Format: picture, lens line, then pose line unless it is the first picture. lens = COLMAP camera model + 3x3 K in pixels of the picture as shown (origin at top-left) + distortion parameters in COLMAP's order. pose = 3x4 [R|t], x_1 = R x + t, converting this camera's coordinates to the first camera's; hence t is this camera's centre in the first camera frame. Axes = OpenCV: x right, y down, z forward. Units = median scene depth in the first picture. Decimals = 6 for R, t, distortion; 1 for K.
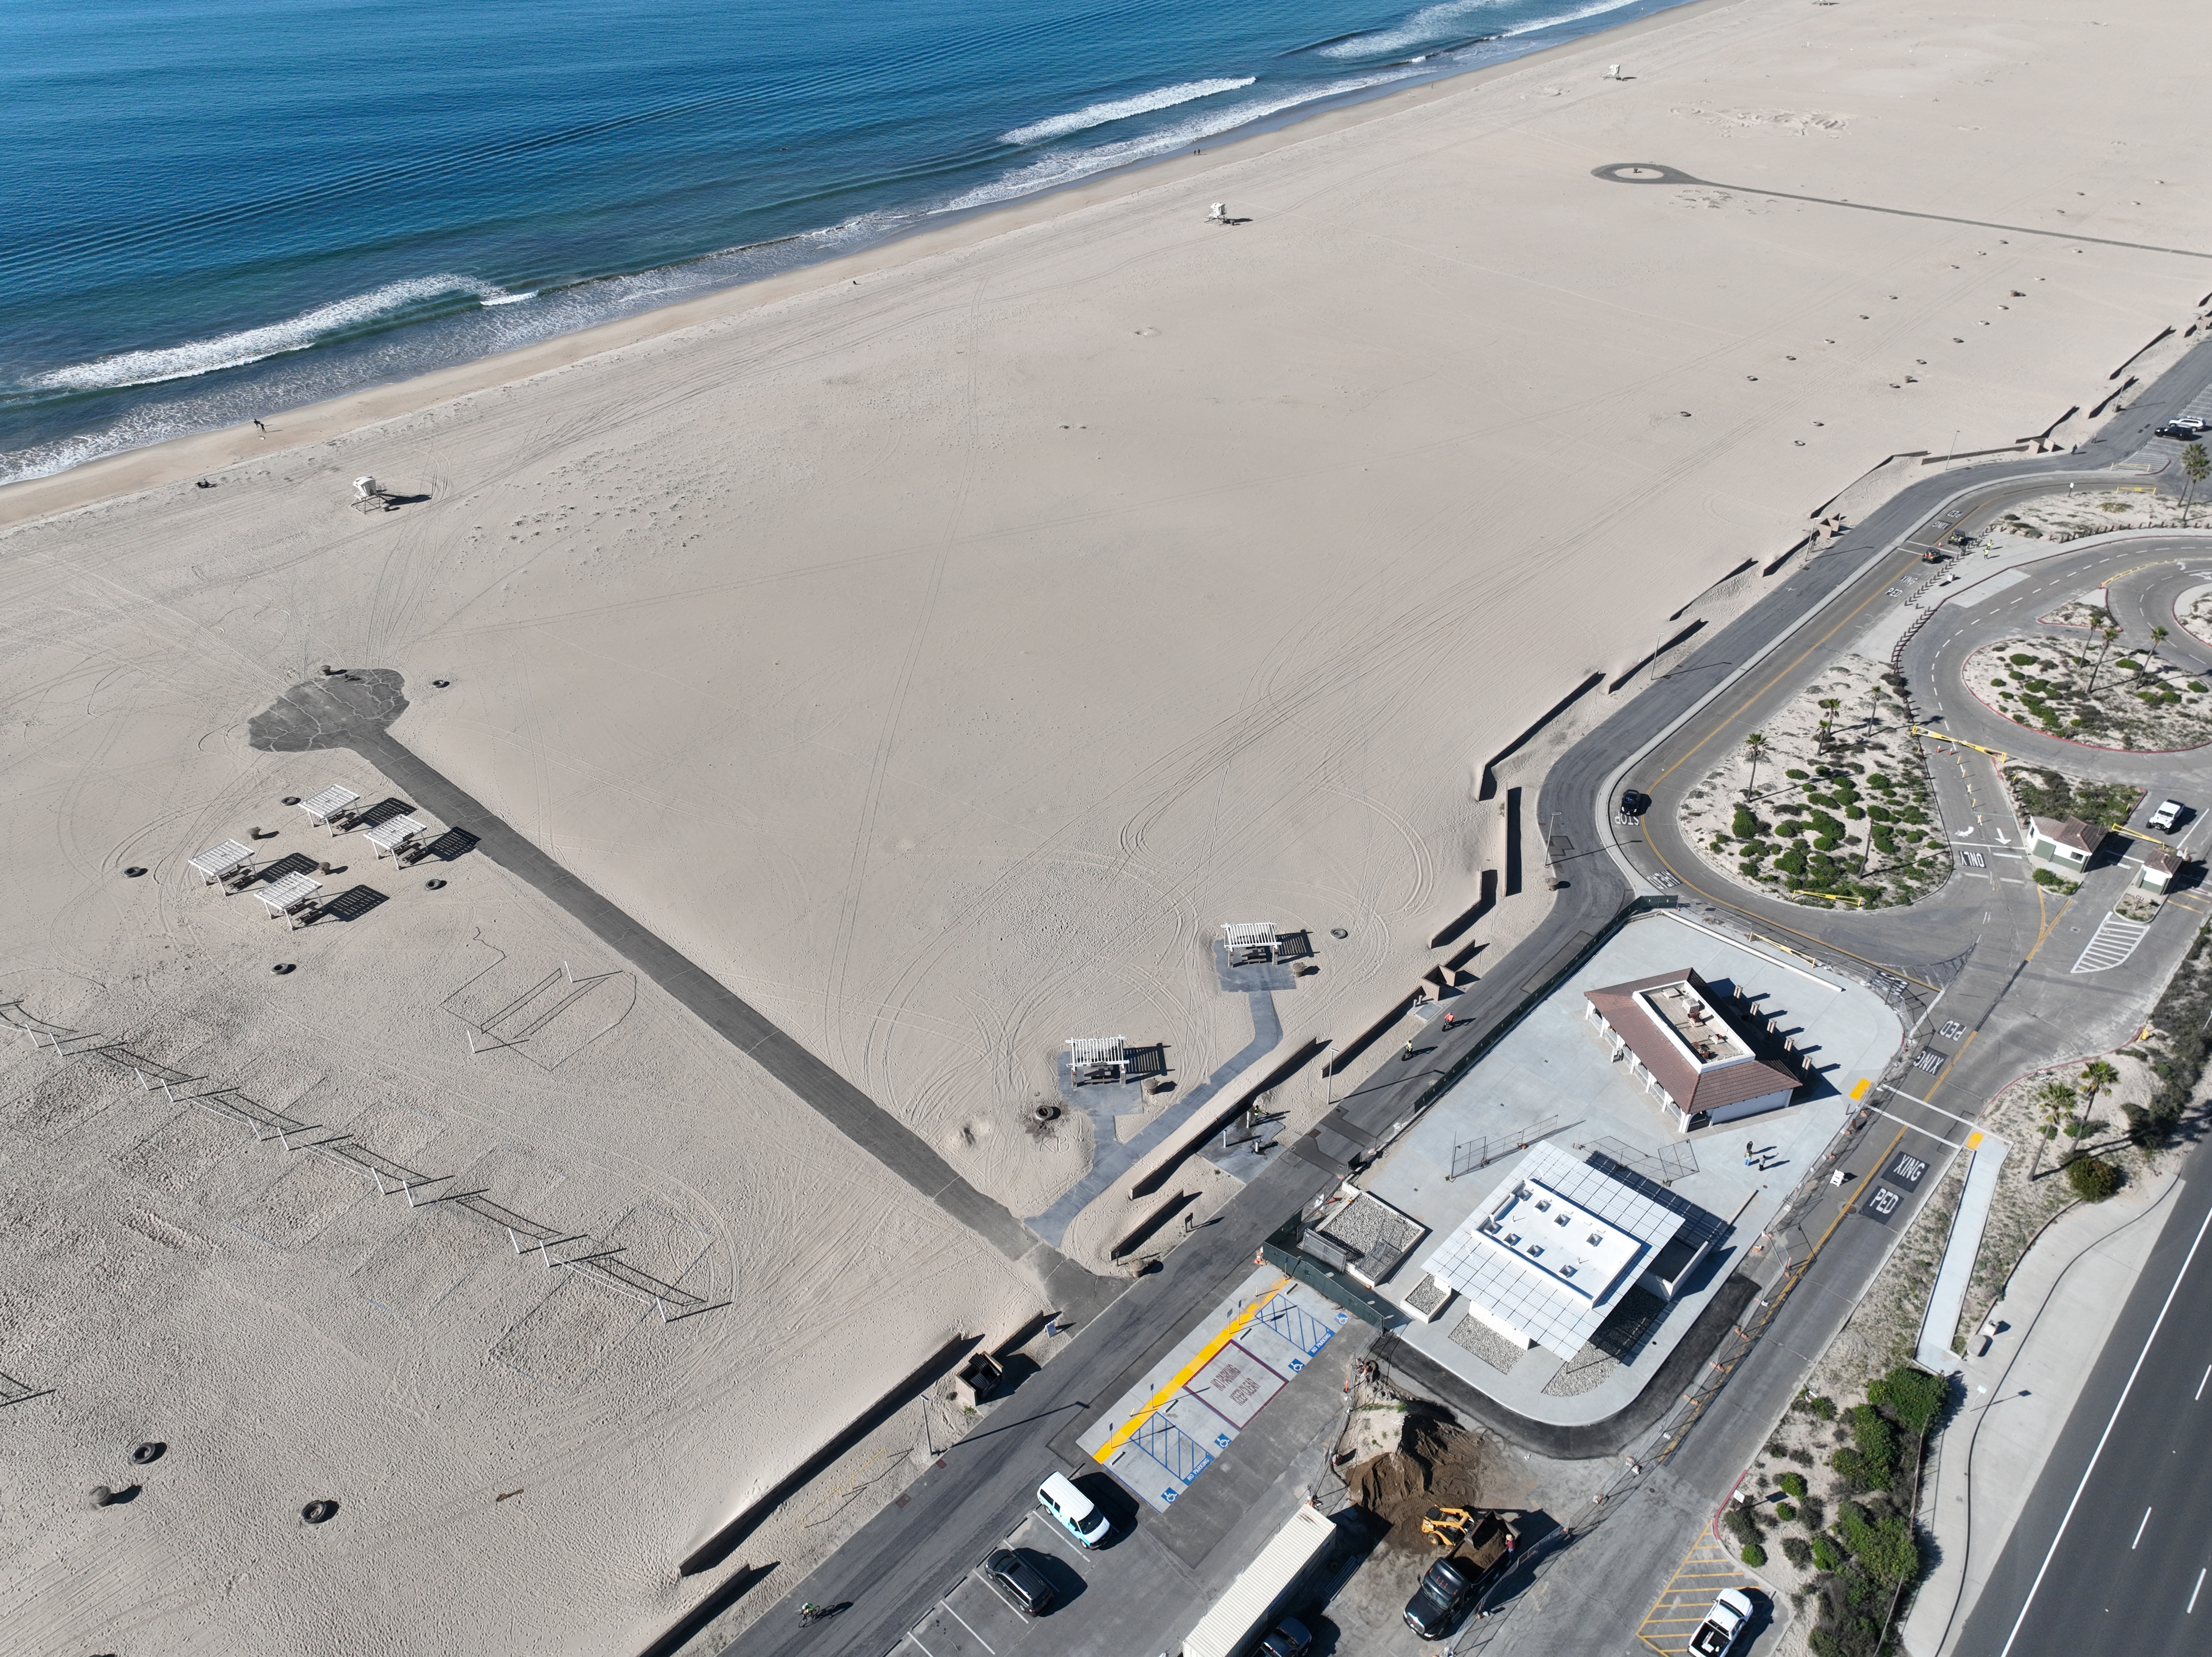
lens RADIAL K [[1546.9, 0, 1106.0], [0, 1546.9, 828.5], [0, 0, 1]] dist [-0.007194, 0.029589]
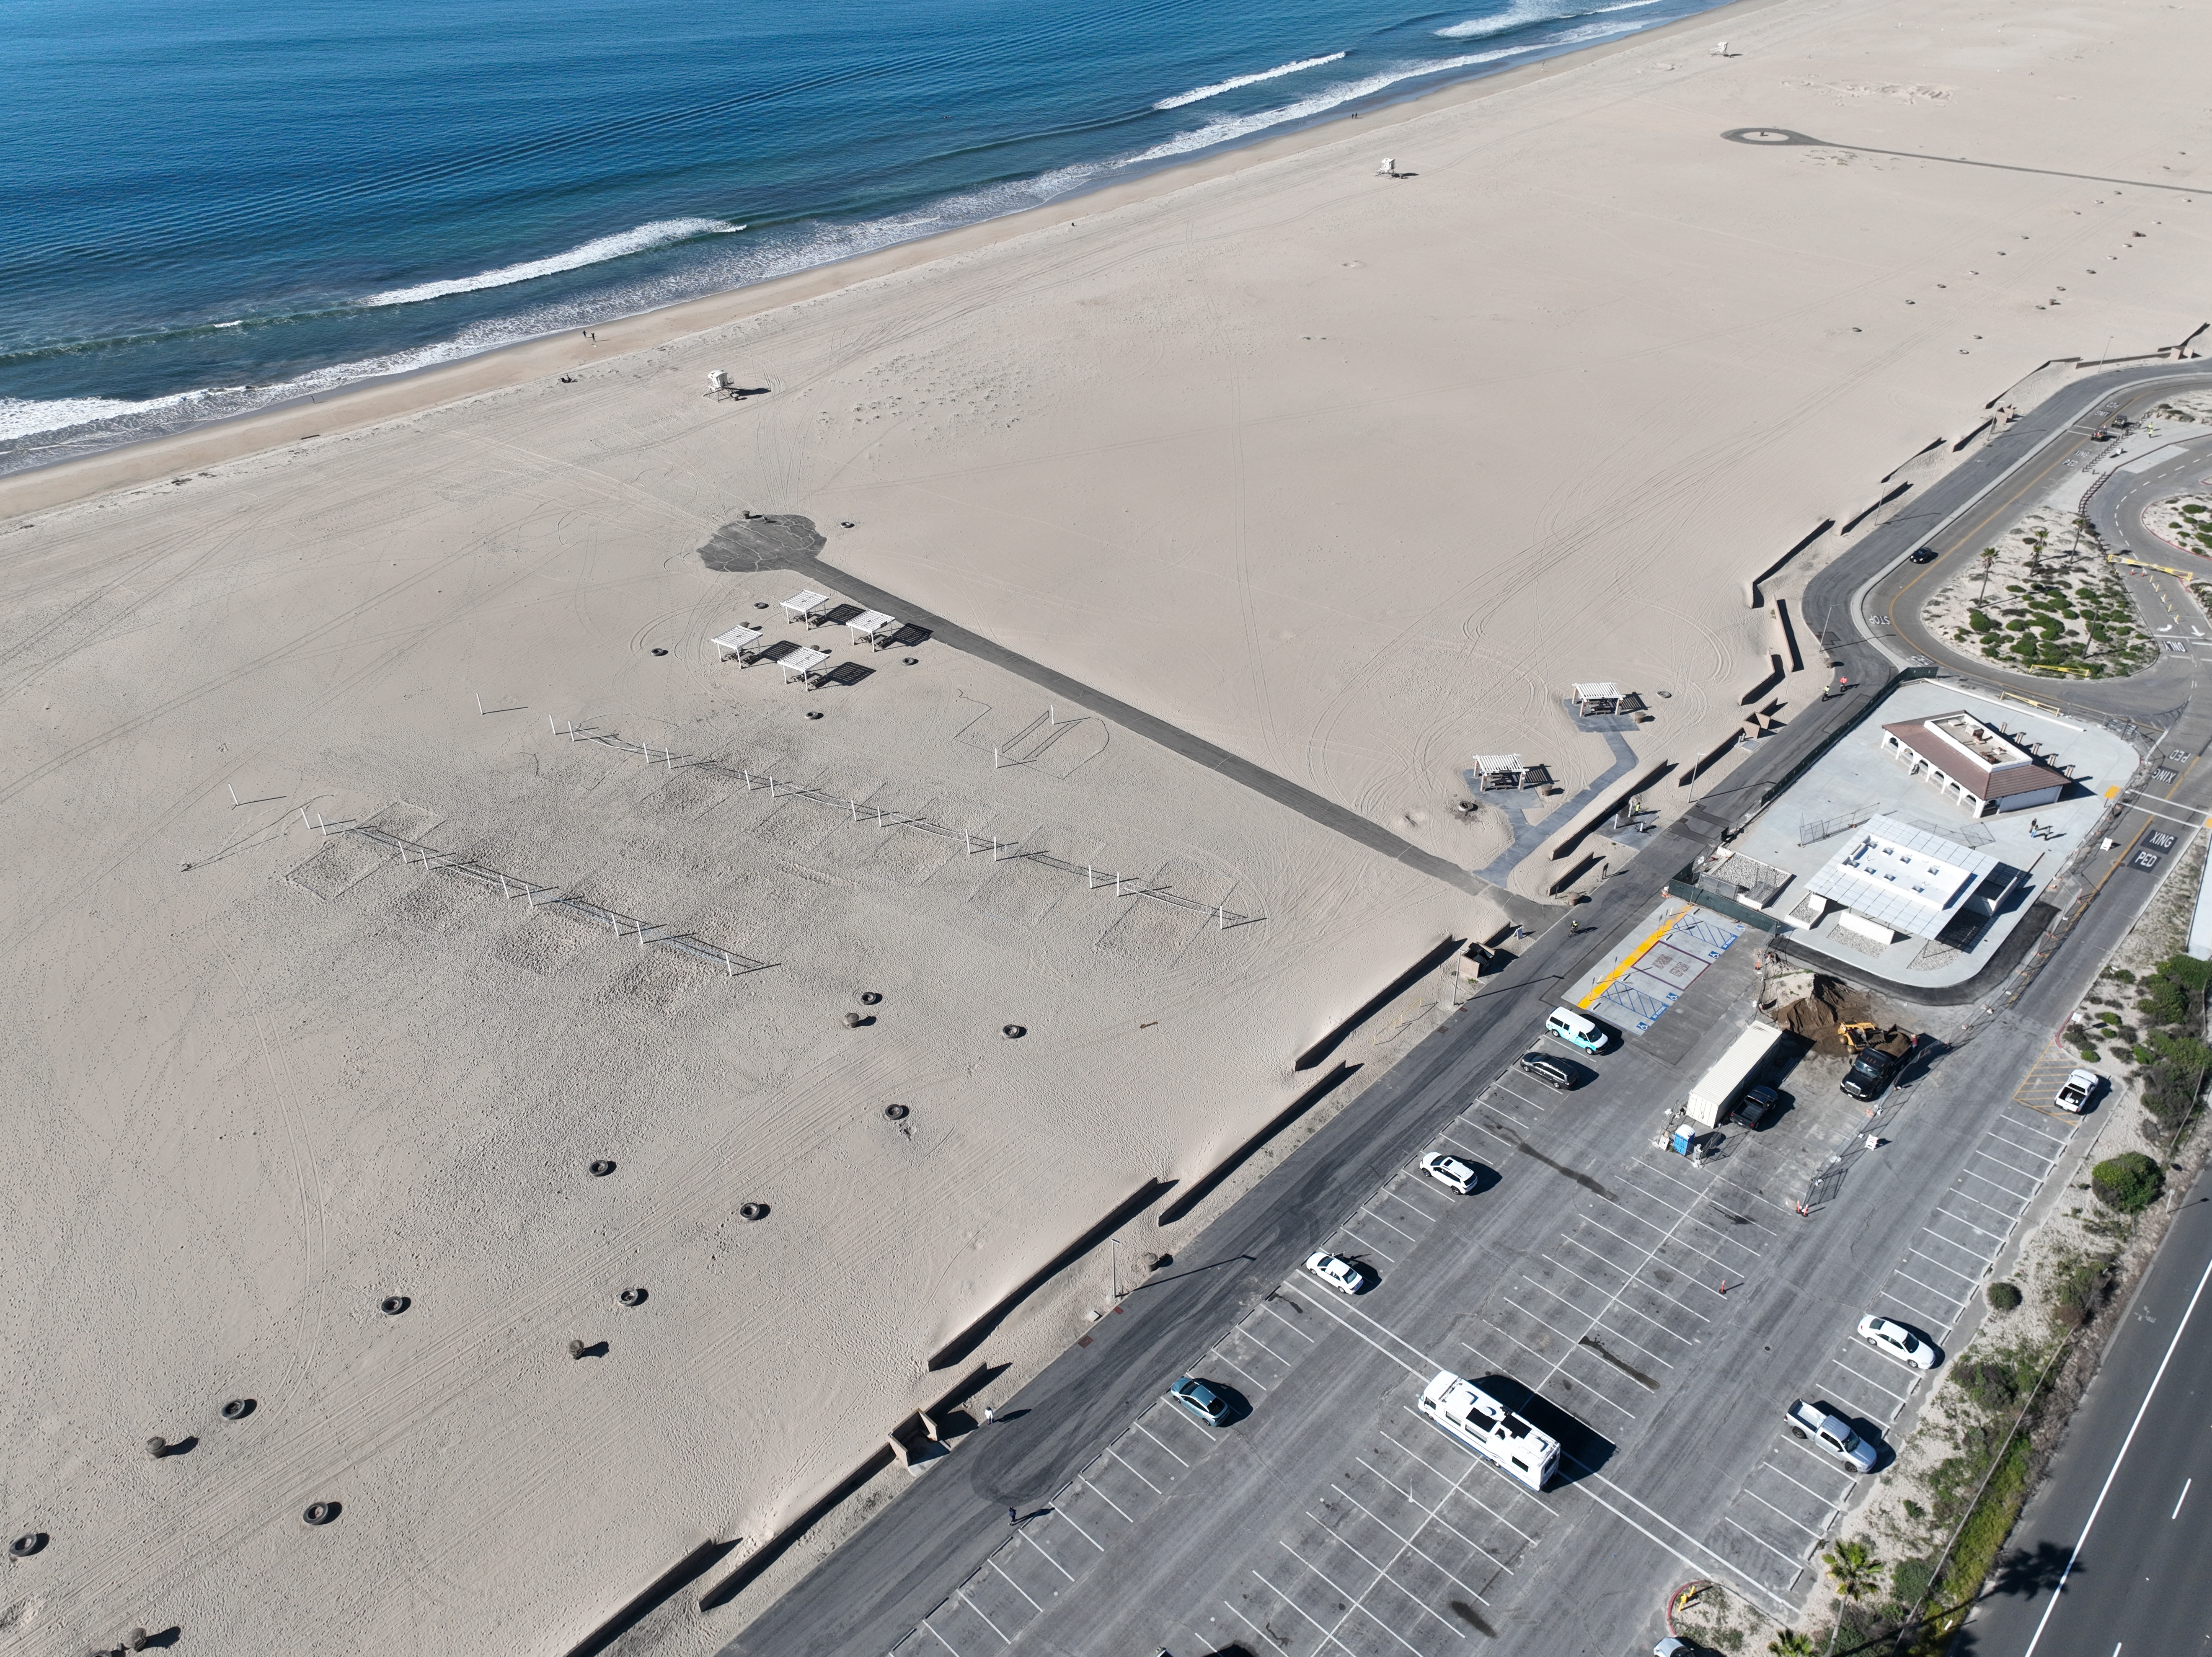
lens RADIAL K [[1546.9, 0, 1106.0], [0, 1546.9, 828.5], [0, 0, 1]] dist [-0.007194, 0.029589]
pose [[0.999935, 0.009079, -0.006830, -0.262584], [-0.009080, 0.999959, -0.000127, 0.164170], [0.006828, 0.000189, 0.999977, -0.221578]]
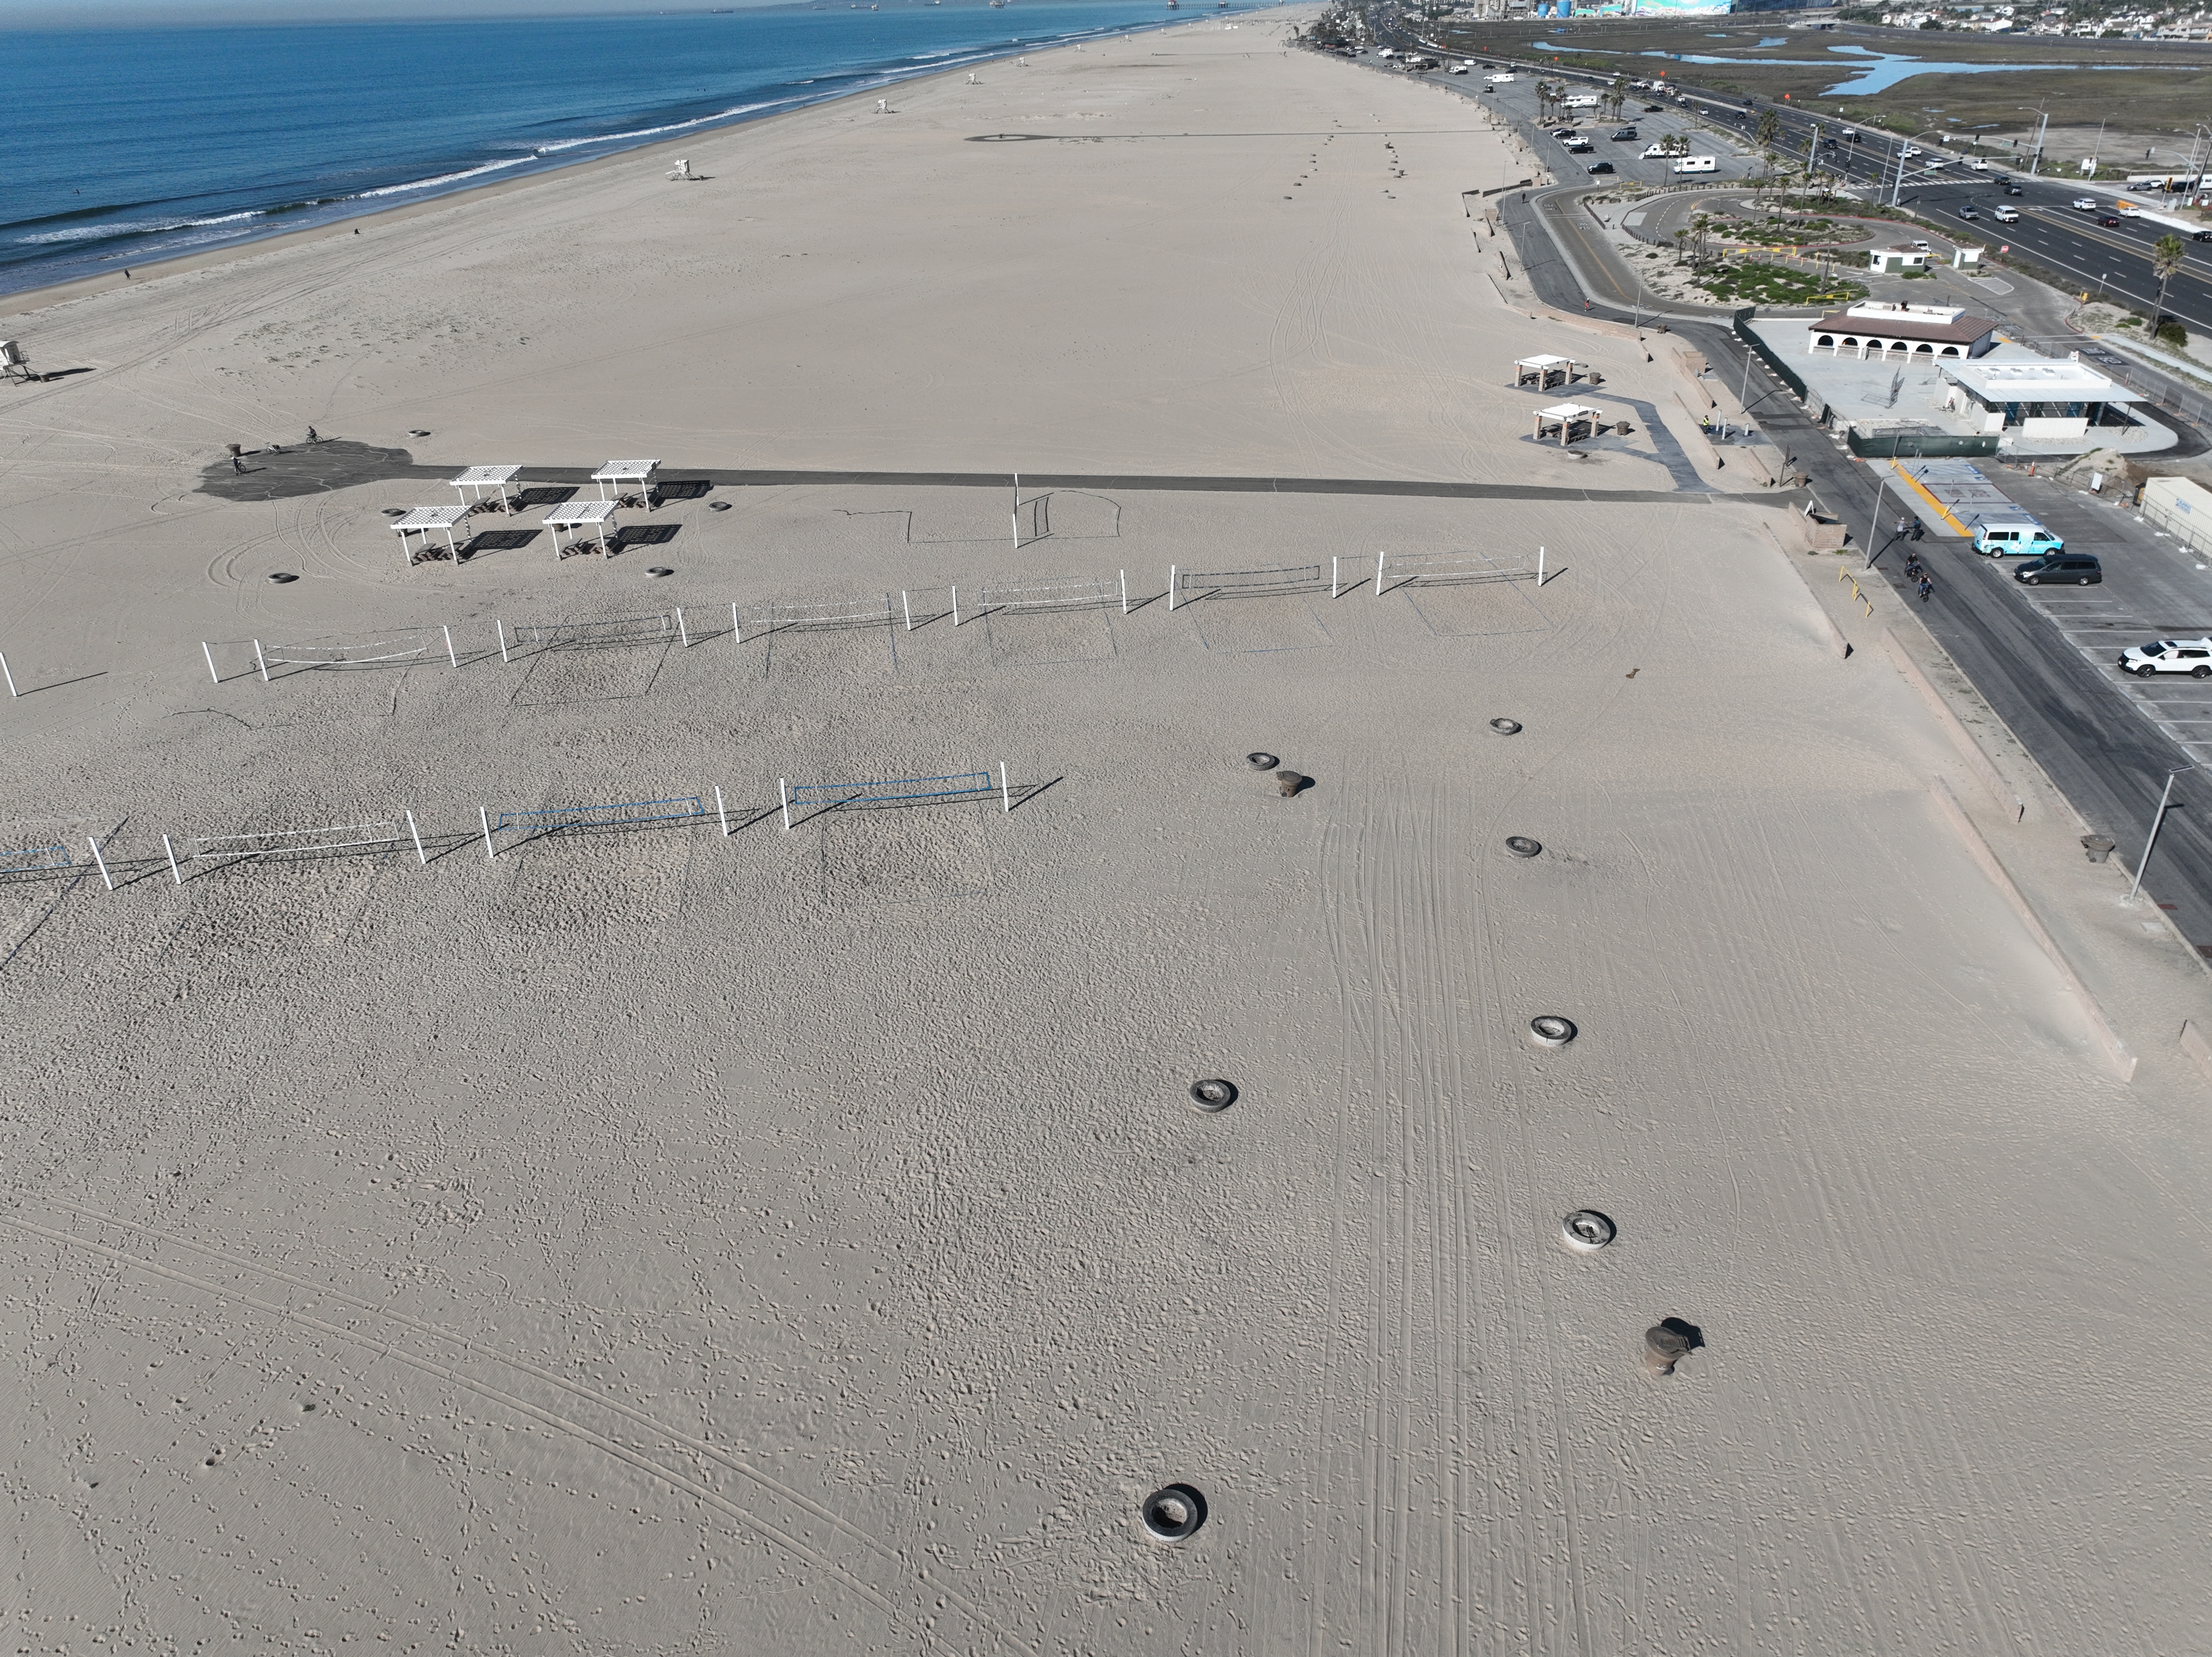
lens RADIAL K [[1546.9, 0, 1106.0], [0, 1546.9, 828.5], [0, 0, 1]] dist [-0.007194, 0.029589]
pose [[0.826103, -0.266915, 0.496297, -0.695415], [0.329613, 0.943209, -0.041383, 0.285769], [-0.457066, 0.197773, 0.867166, 0.244160]]
